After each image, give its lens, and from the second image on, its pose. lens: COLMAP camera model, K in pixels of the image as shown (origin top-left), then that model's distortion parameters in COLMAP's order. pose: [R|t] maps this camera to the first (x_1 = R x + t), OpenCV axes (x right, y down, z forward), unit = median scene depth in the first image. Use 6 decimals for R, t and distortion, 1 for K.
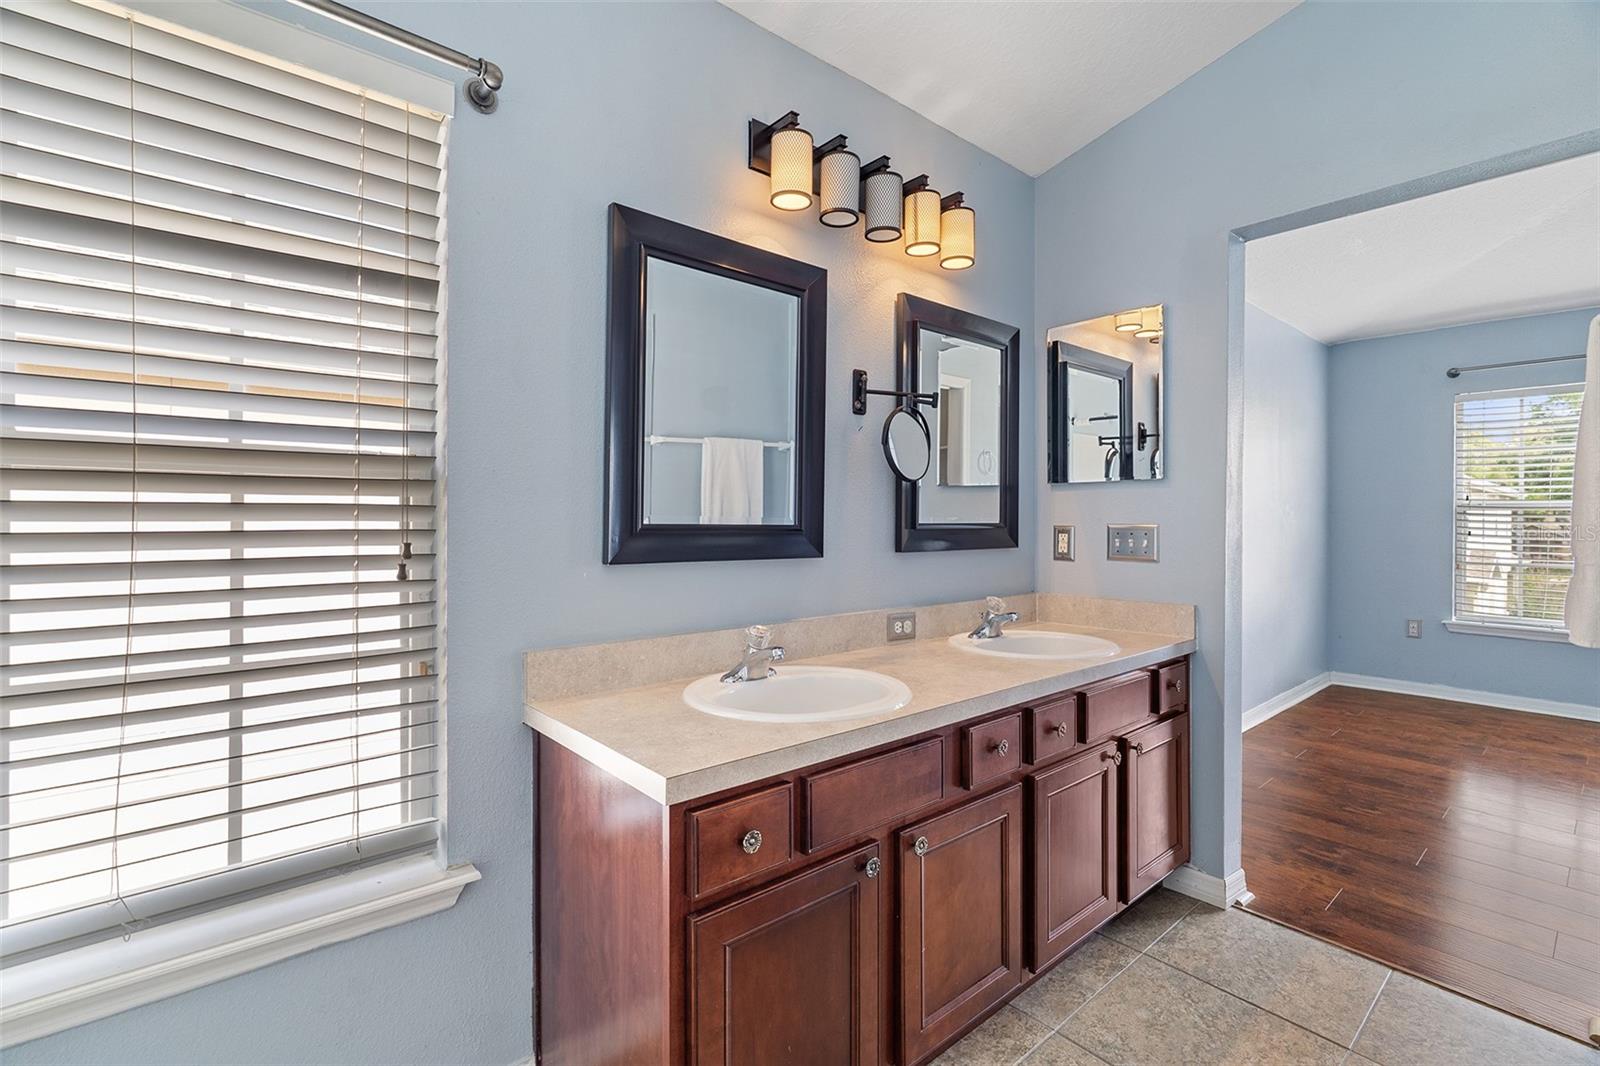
lens RADIAL K [[721.0, 0, 791.8], [0, 721.0, 523.6], [0, 0, 1]] dist [-0.008715, 0.001985]
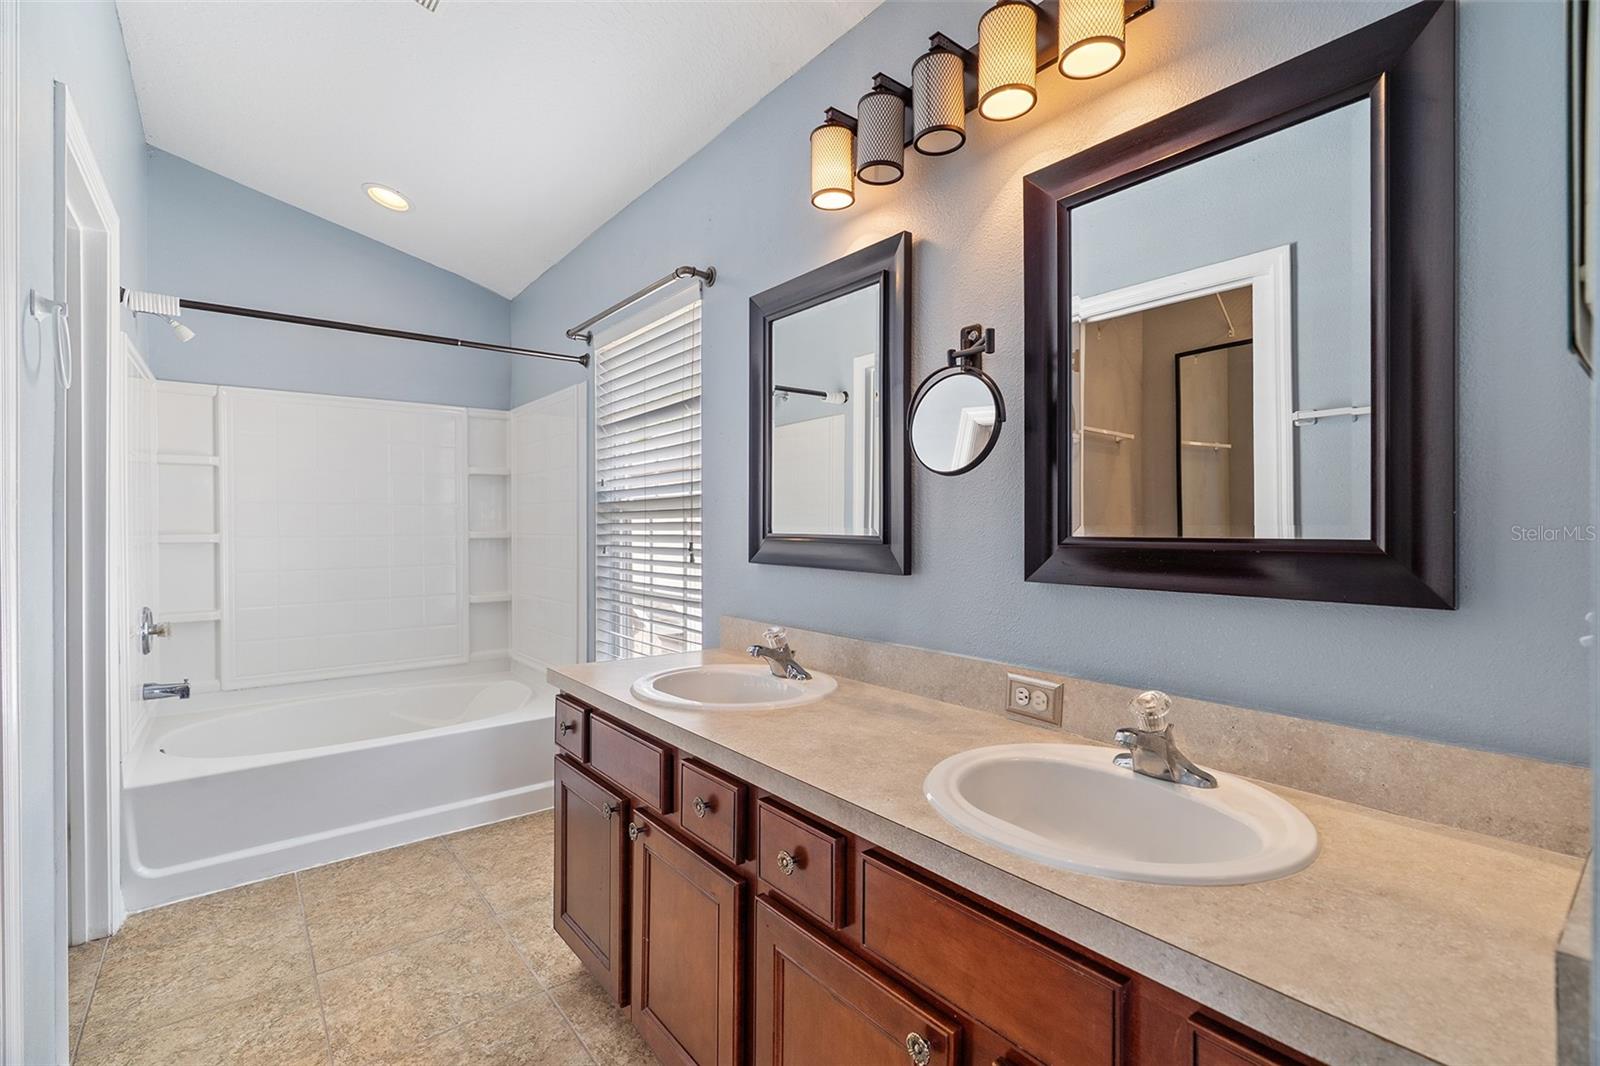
lens RADIAL K [[721.0, 0, 787.9], [0, 721.0, 520.8], [0, 0, 1]] dist [-0.008715, 0.001985]
pose [[-0.034809, -0.007506, -0.999366, 1.084125], [-0.003977, 0.999965, -0.007372, -0.013053], [0.999386, 0.003718, -0.034838, 1.090949]]
